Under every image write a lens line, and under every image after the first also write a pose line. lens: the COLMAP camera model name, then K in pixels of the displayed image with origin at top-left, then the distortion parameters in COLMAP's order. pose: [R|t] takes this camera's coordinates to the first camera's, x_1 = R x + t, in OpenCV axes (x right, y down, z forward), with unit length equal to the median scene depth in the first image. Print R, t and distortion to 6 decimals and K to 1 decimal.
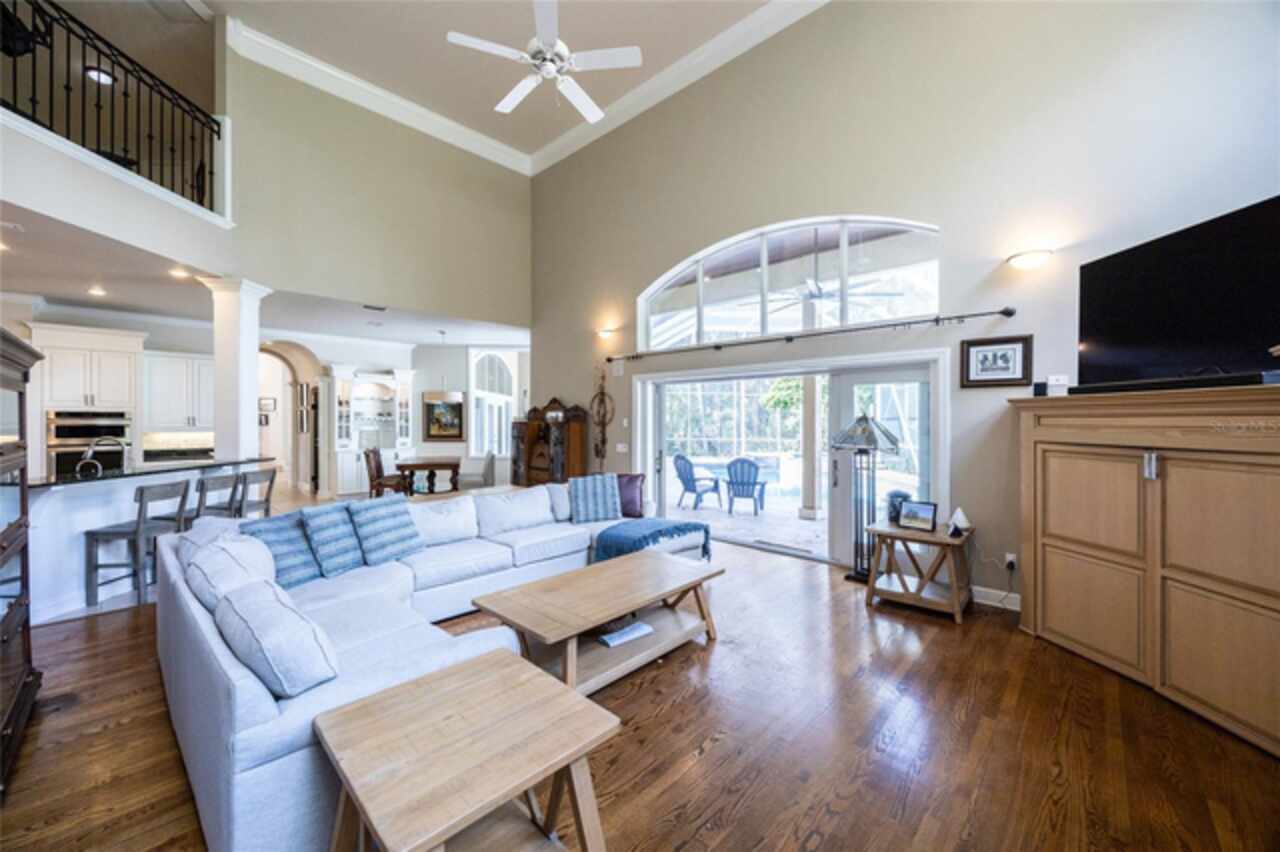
lens RADIAL K [[495.2, 0, 640.6], [0, 495.2, 421.4], [0, 0, 1]] dist [-0.003389, -0.000315]
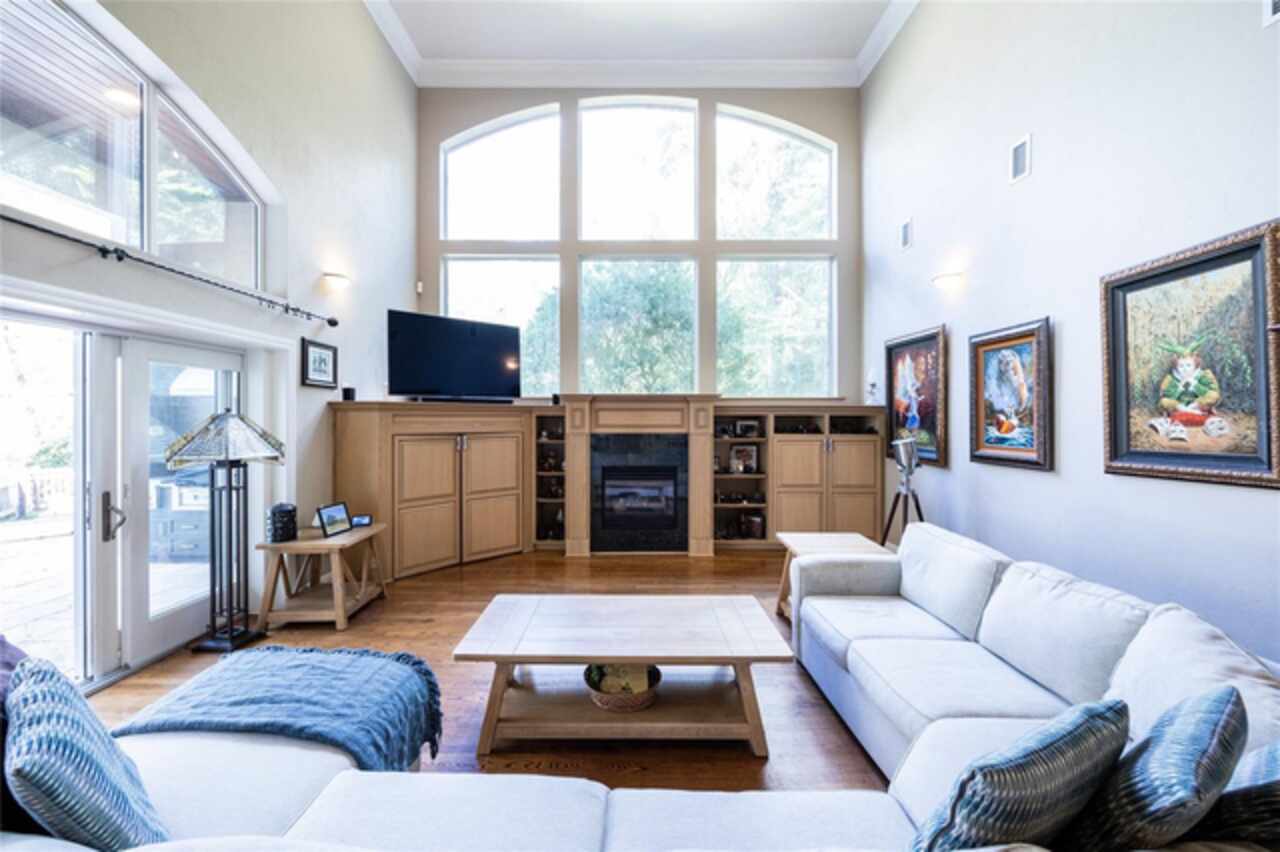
lens RADIAL K [[495.2, 0, 638.3], [0, 495.2, 421.9], [0, 0, 1]] dist [-0.003389, -0.000315]
pose [[-0.695423, -0.004576, 0.718586, -0.537711], [0.000548, 0.999976, 0.006898, -0.002310], [-0.718600, 0.005191, -0.695404, 1.259583]]
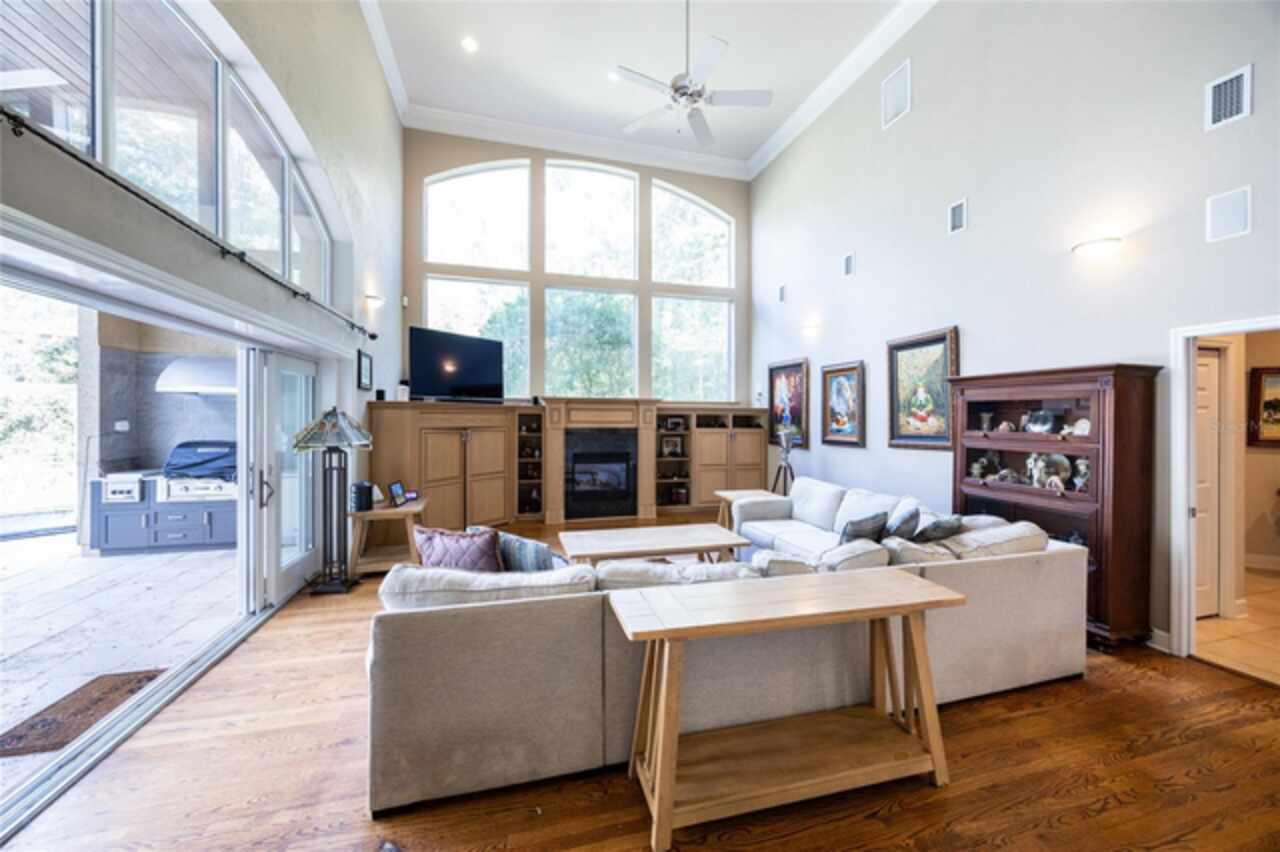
lens RADIAL K [[495.2, 0, 648.2], [0, 495.2, 421.2], [0, 0, 1]] dist [-0.003389, -0.000315]
pose [[-0.872337, -0.007989, 0.488840, -0.584651], [-0.004704, 0.999957, 0.007948, -0.000130], [-0.488883, 0.004634, -0.872337, 1.795304]]
